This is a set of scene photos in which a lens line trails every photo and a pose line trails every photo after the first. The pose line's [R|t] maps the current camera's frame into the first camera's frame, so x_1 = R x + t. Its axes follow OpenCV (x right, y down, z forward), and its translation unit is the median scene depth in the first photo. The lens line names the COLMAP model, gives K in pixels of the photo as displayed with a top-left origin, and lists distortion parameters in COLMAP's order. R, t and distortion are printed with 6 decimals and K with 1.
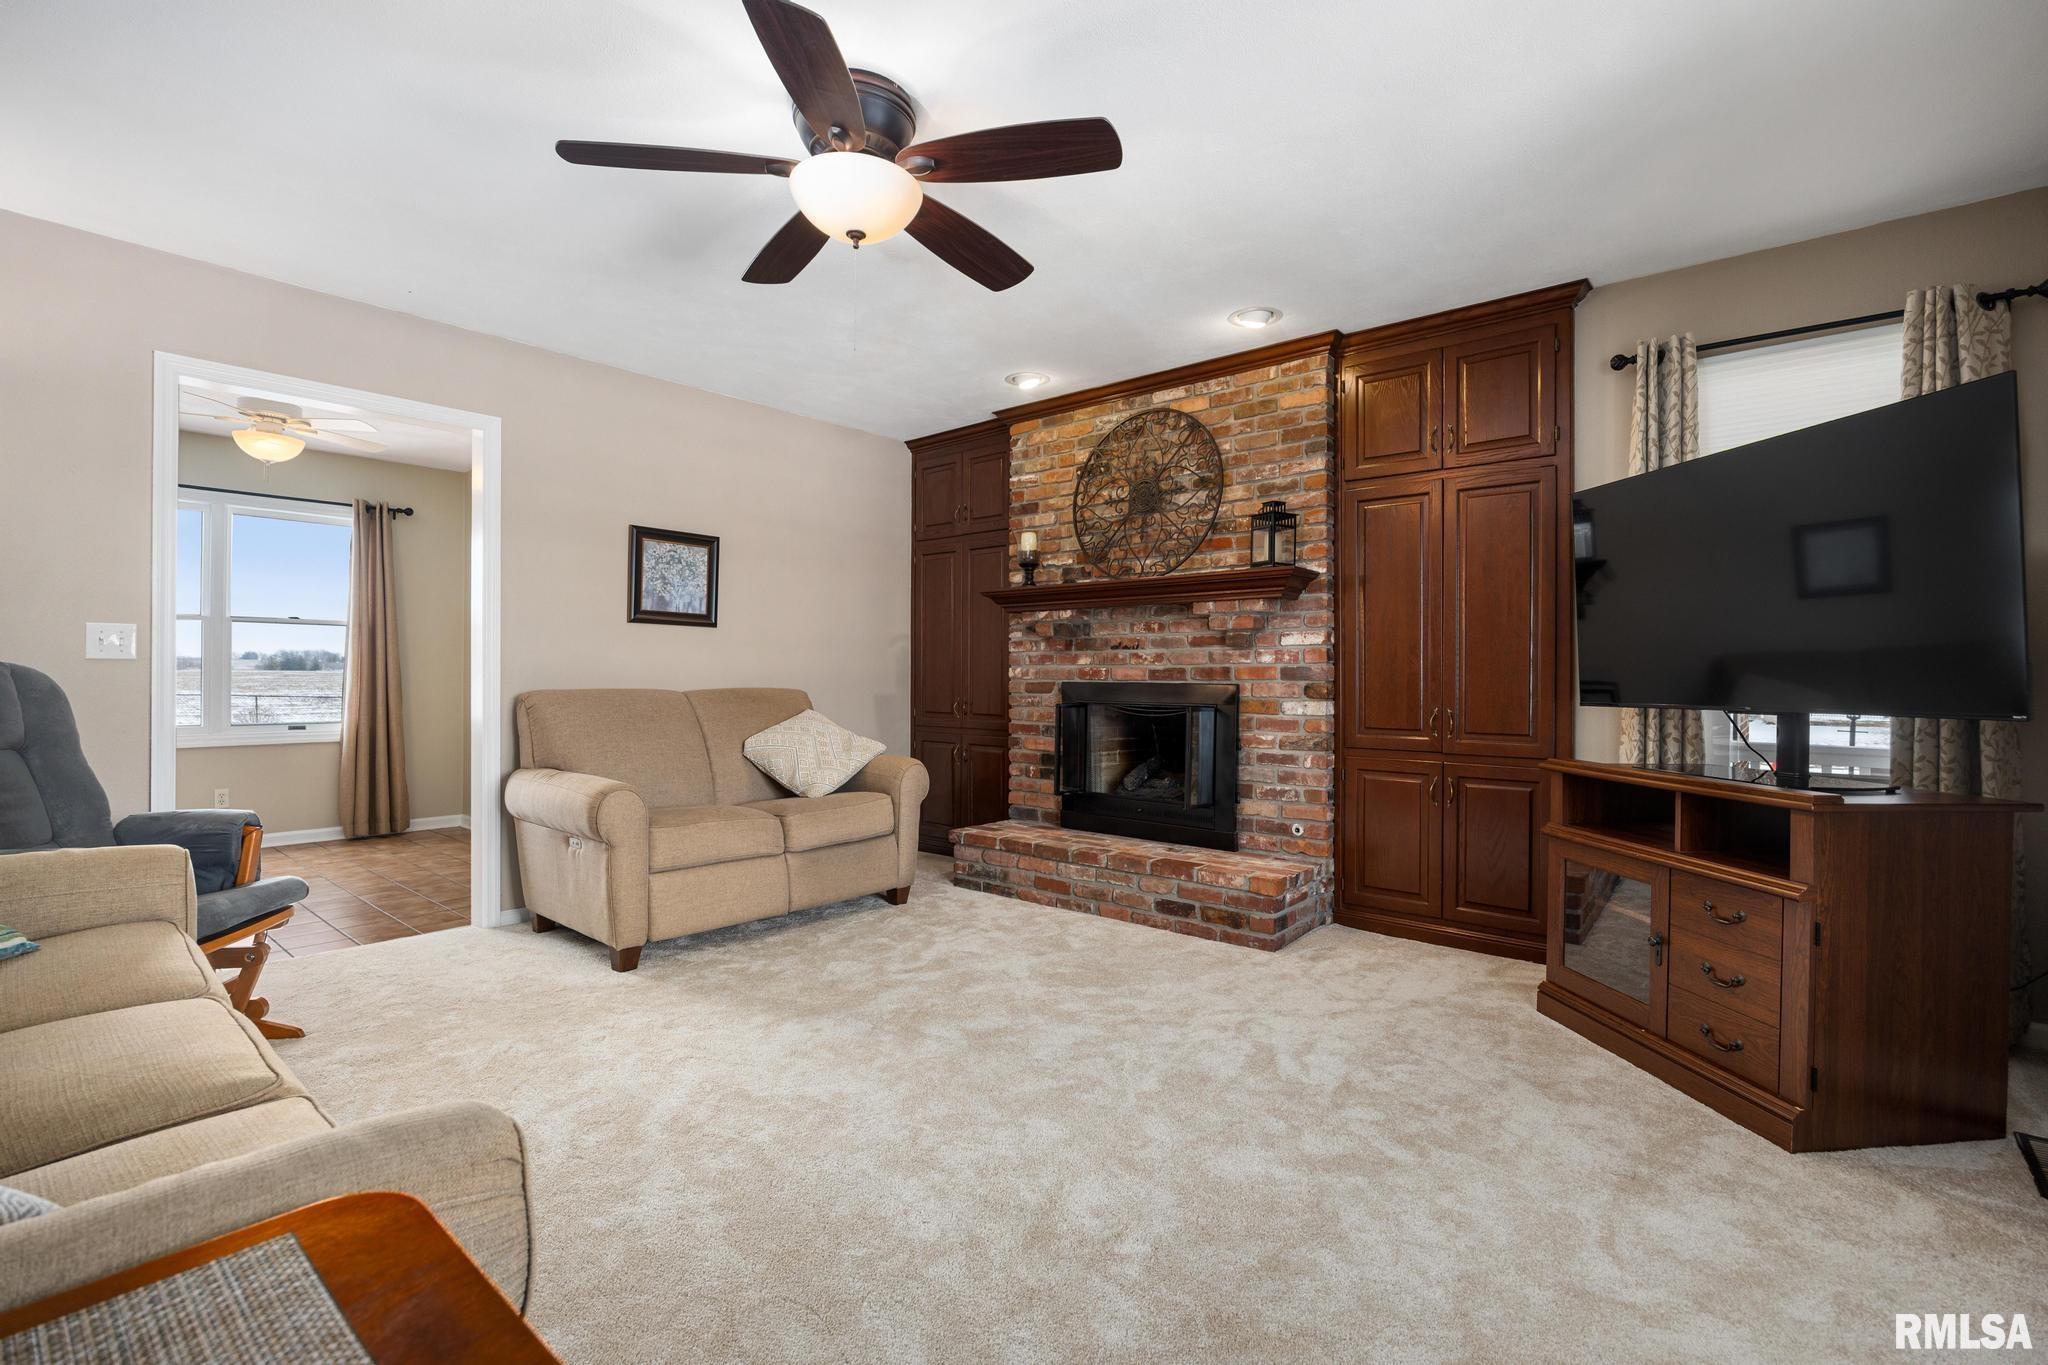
lens RADIAL K [[910.6, 0, 1039.7], [0, 910.6, 675.0], [0, 0, 1]] dist [-0.005352, 0.000471]
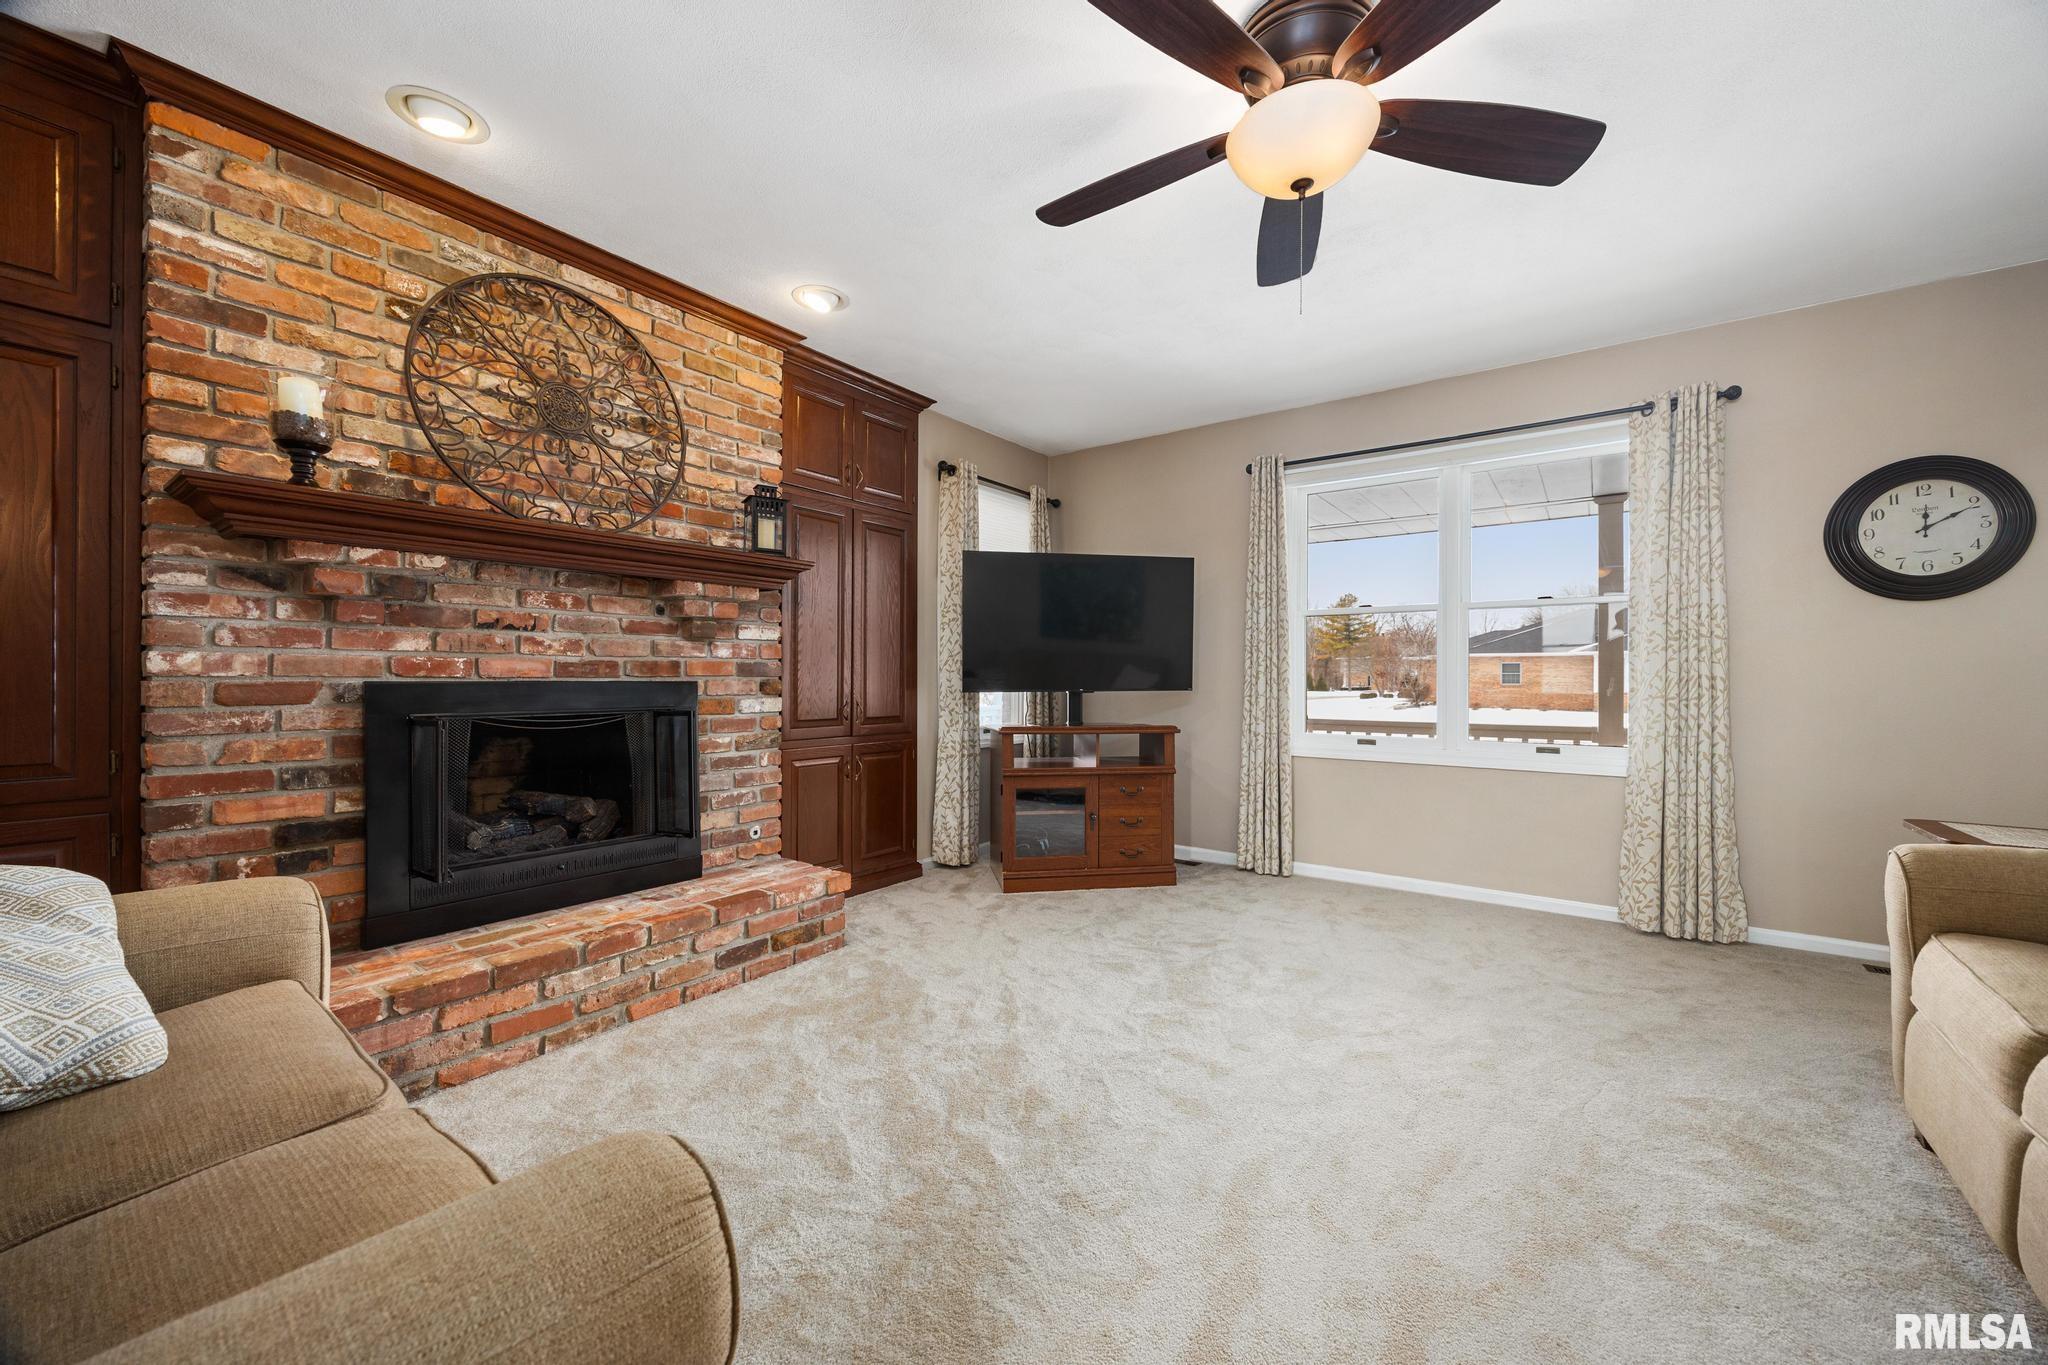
lens RADIAL K [[788.5, 0, 1024.3], [0, 788.5, 679.6], [0, 0, 1]] dist [-0.002620, -0.000243]
pose [[-0.066430, -0.009484, 0.997746, -0.525074], [-0.006114, 0.999940, 0.009098, -0.000234], [-0.997772, -0.005495, -0.066484, 0.721045]]
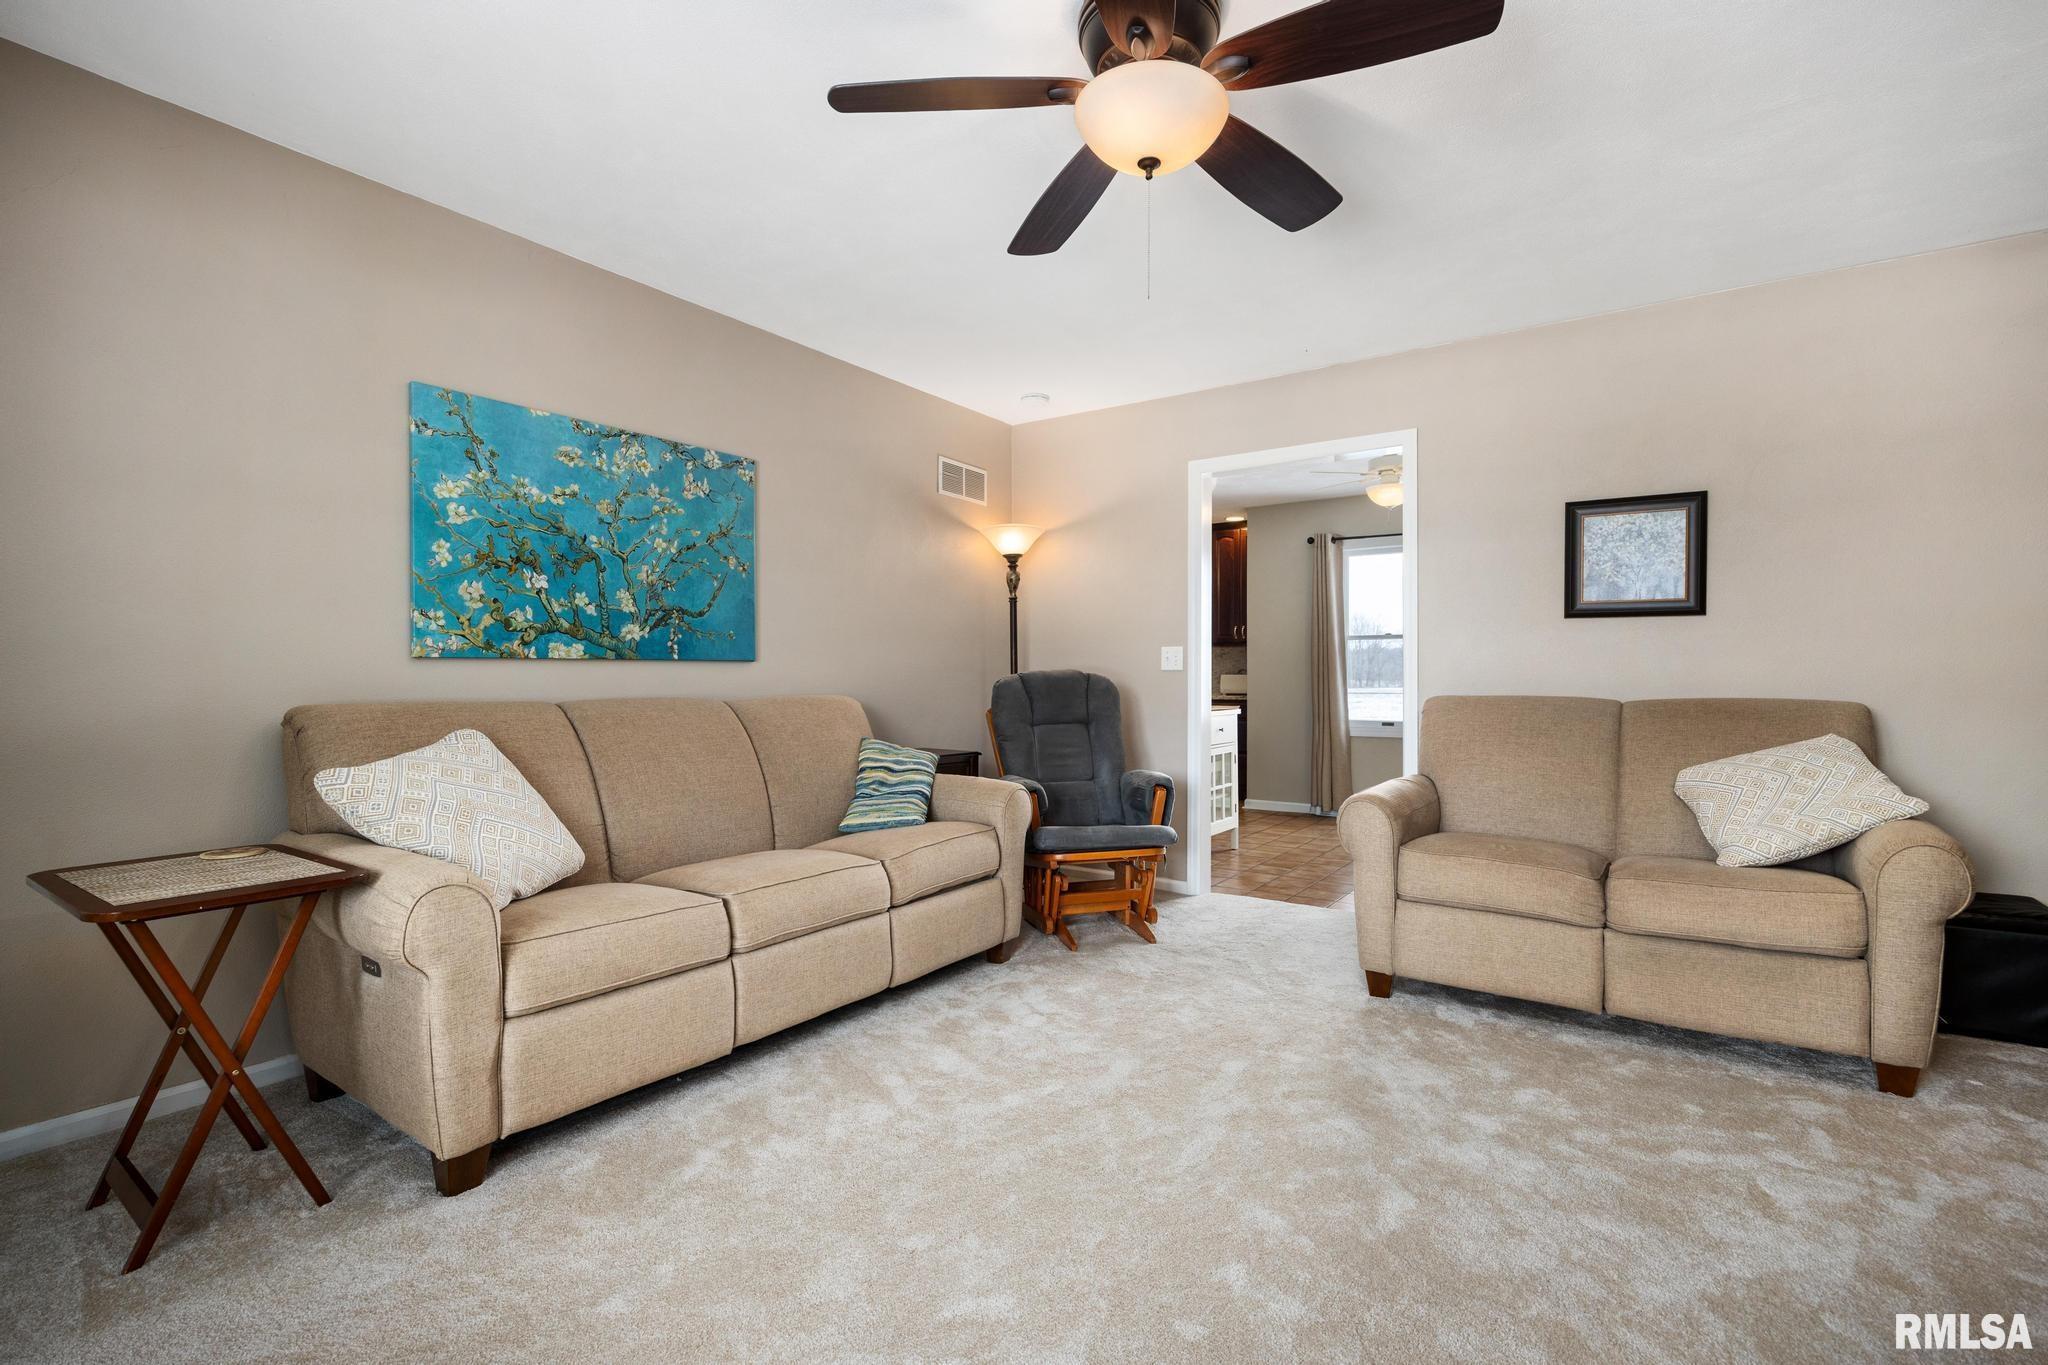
lens RADIAL K [[910.6, 0, 1043.9], [0, 910.6, 680.4], [0, 0, 1]] dist [-0.005352, 0.000471]
pose [[0.122261, -0.000627, -0.992498, 0.341119], [-0.000222, 1.000000, -0.000659, 0.000813], [0.992498, 0.000301, 0.122260, 0.431224]]
